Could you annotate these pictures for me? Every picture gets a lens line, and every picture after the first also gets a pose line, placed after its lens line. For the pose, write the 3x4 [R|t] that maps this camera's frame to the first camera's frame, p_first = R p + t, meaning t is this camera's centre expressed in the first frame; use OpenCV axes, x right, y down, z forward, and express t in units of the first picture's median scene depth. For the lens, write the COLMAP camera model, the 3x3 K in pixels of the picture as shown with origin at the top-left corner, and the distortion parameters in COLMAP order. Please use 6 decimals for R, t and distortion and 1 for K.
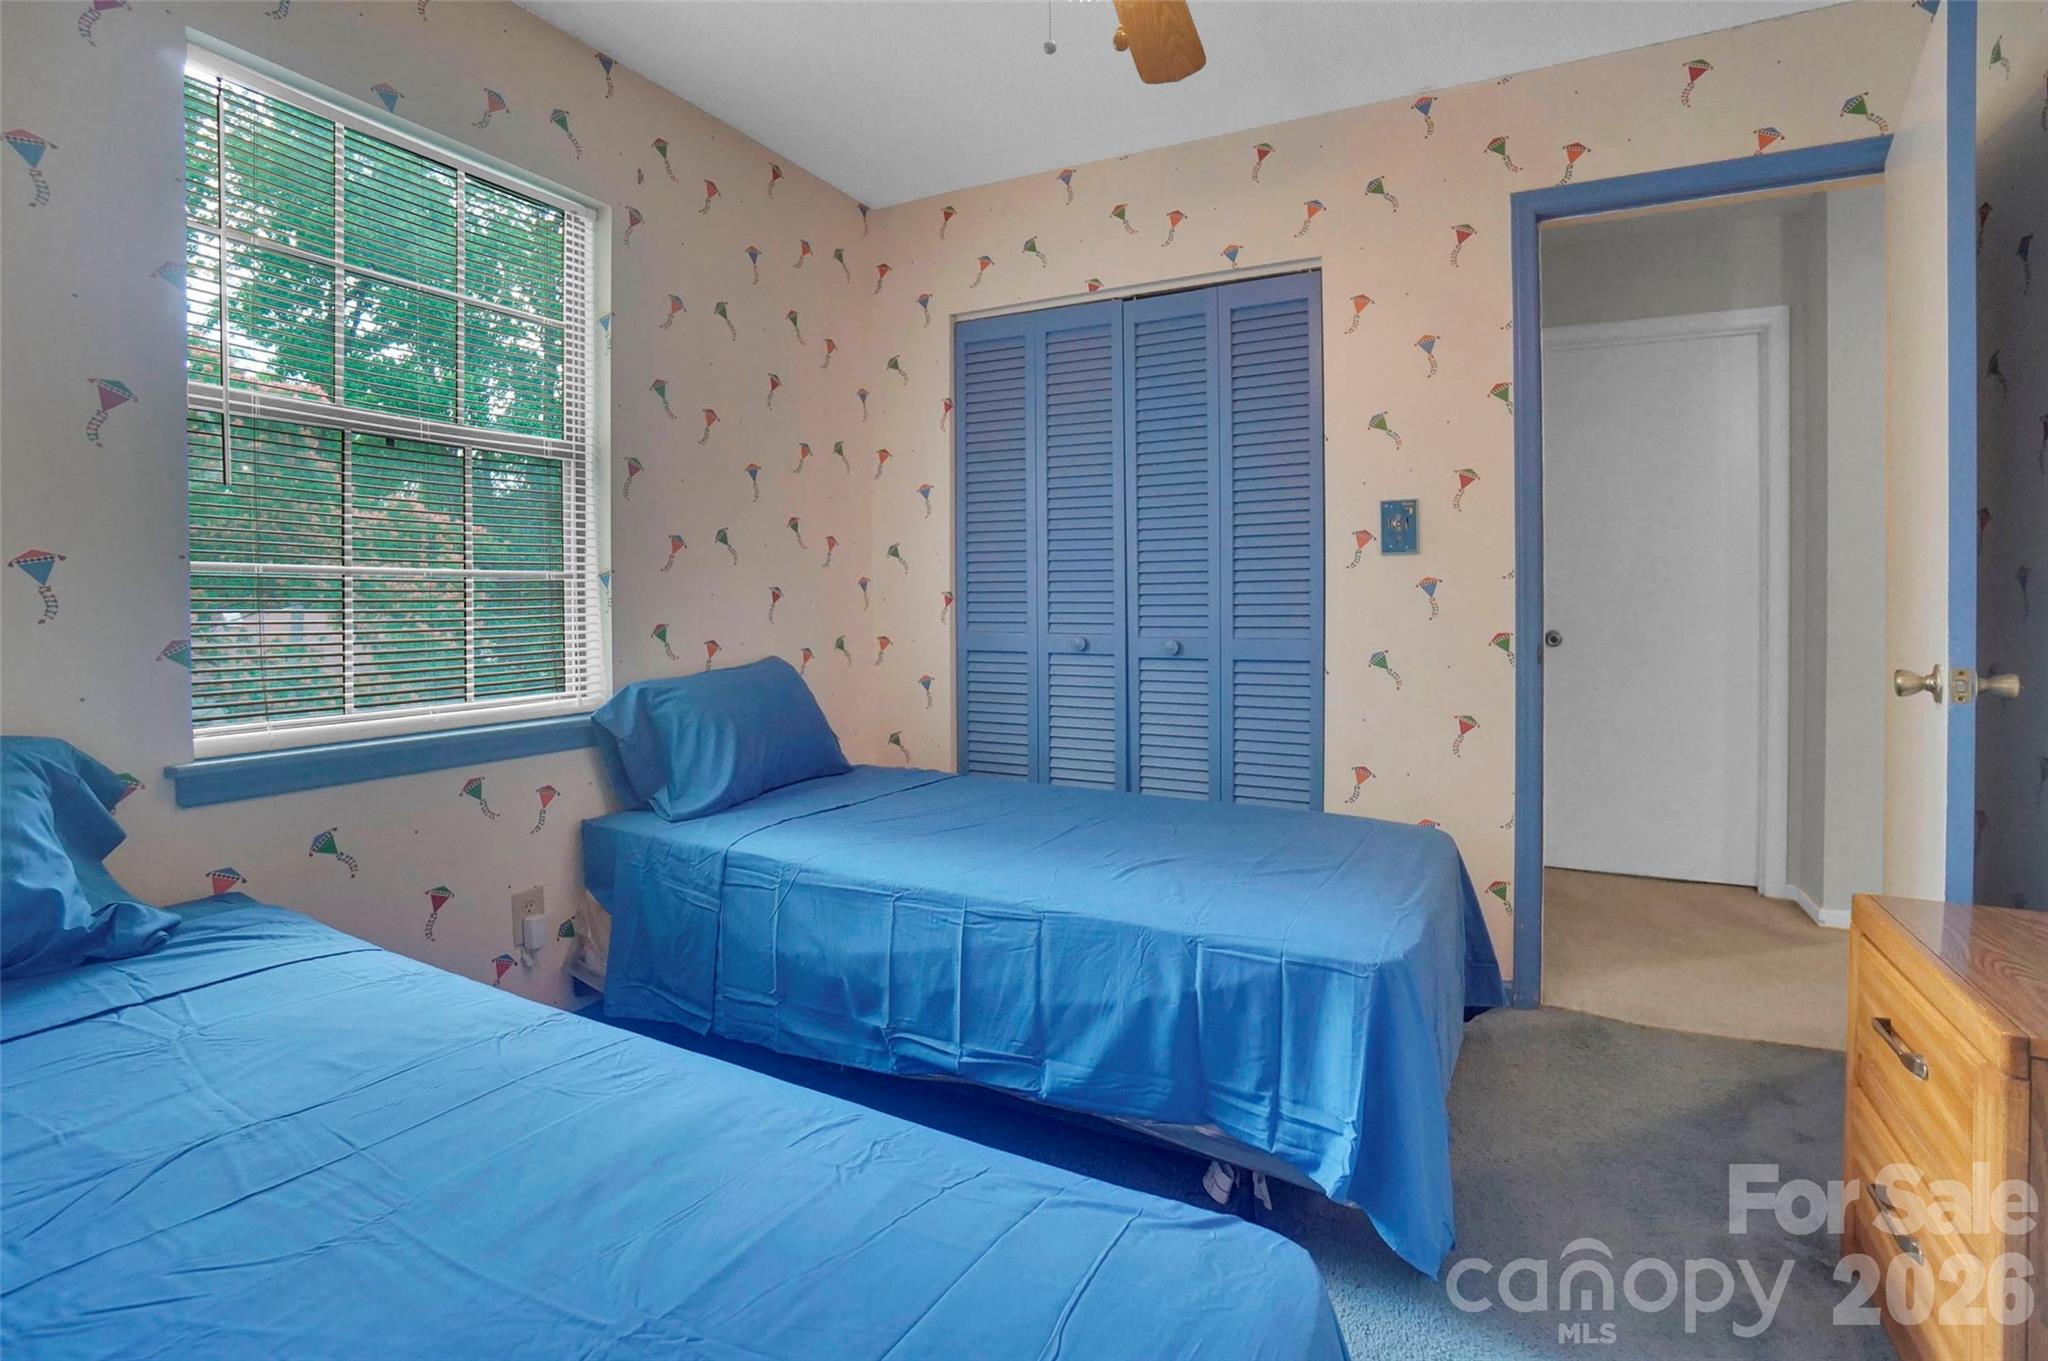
lens RADIAL K [[975.3, 0, 1026.5], [0, 975.3, 631.3], [0, 0, 1]] dist [-0.051180, 0.020645]
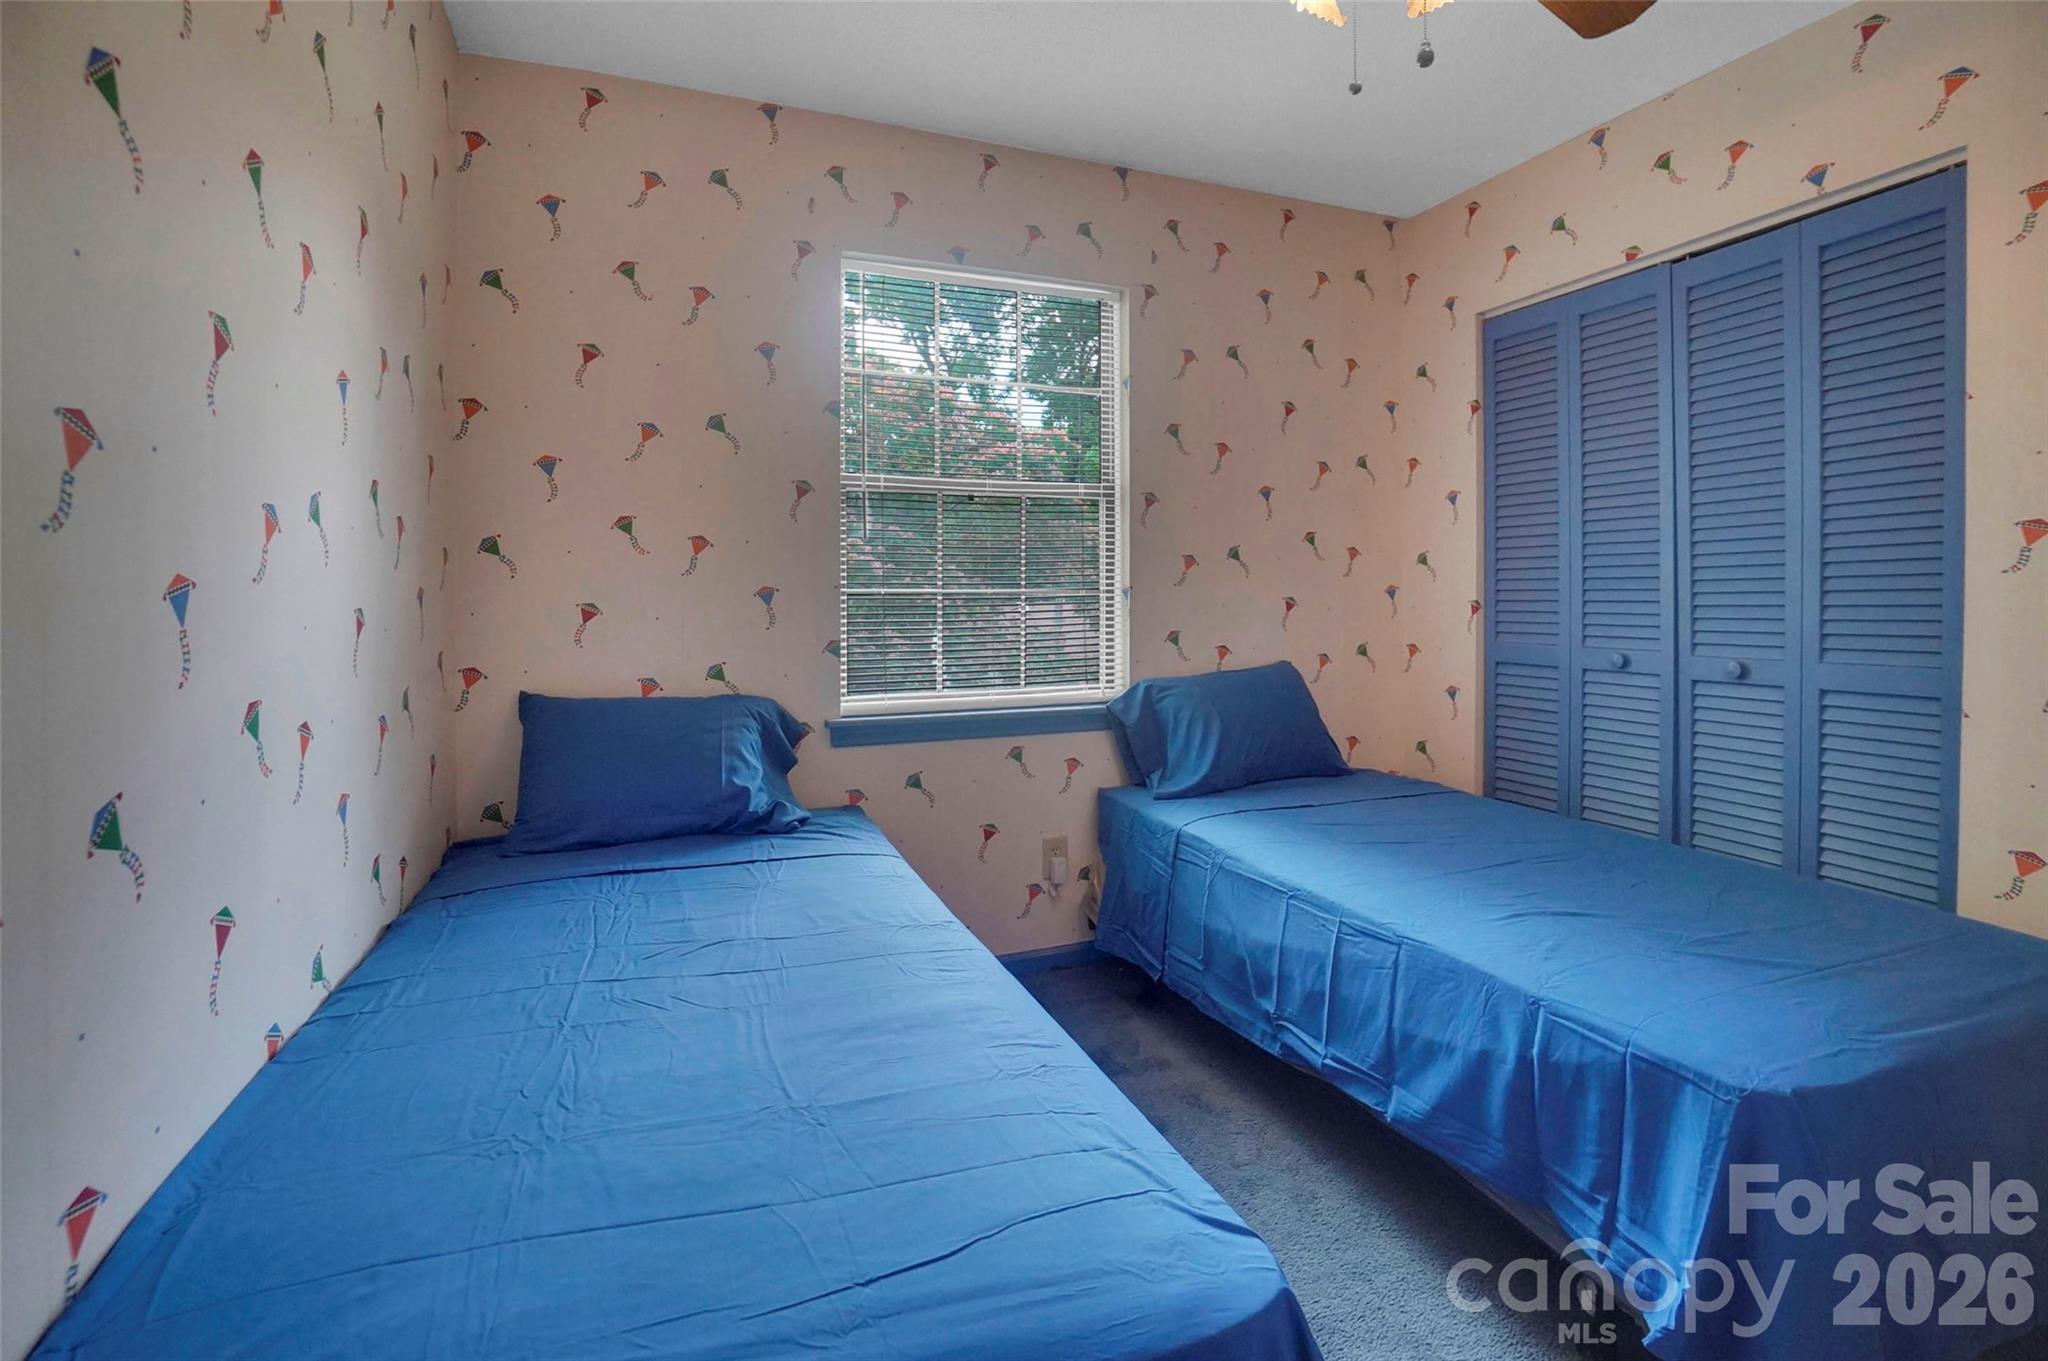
lens RADIAL K [[932.6, 0, 1020.6], [0, 932.6, 620.0], [0, 0, 1]] dist [-0.055497, 0.026388]
pose [[0.761145, 0.014345, -0.648423, 0.274990], [-0.015858, 0.999868, 0.003505, -0.027812], [0.648387, 0.007615, 0.761272, 0.022153]]
